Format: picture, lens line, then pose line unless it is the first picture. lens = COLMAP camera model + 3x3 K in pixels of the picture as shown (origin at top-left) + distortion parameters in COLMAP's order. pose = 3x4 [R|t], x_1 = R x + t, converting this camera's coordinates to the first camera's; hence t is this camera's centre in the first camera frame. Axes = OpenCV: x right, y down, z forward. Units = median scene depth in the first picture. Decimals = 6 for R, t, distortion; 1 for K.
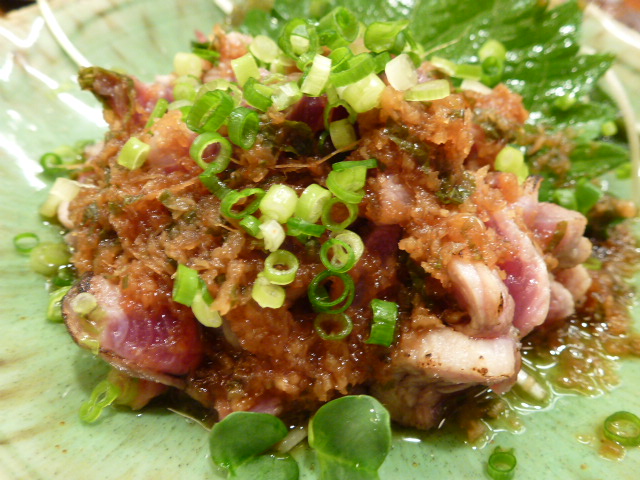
lens RADIAL K [[460.5, 0, 315.6], [0, 460.5, 239.2], [0, 0, 1]] dist [-0.062509, 0.020785]
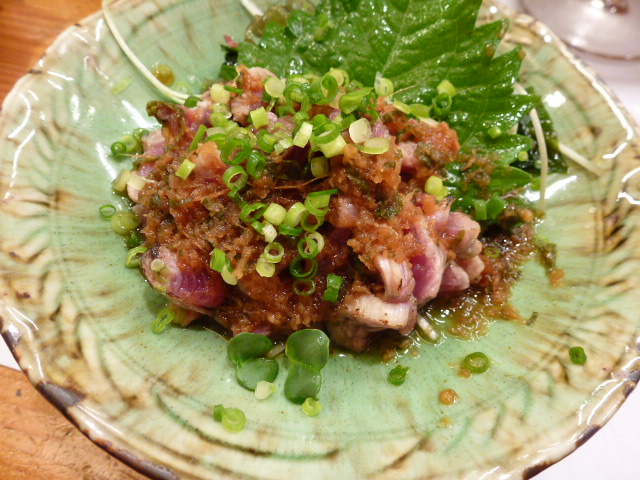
lens RADIAL K [[460.5, 0, 315.6], [0, 460.5, 239.2], [0, 0, 1]] dist [-0.062509, 0.020785]
pose [[0.996938, 0.073868, -0.025646, 0.108307], [-0.068603, 0.983662, 0.166439, -0.257258], [0.037522, -0.164170, 0.985718, -0.598795]]
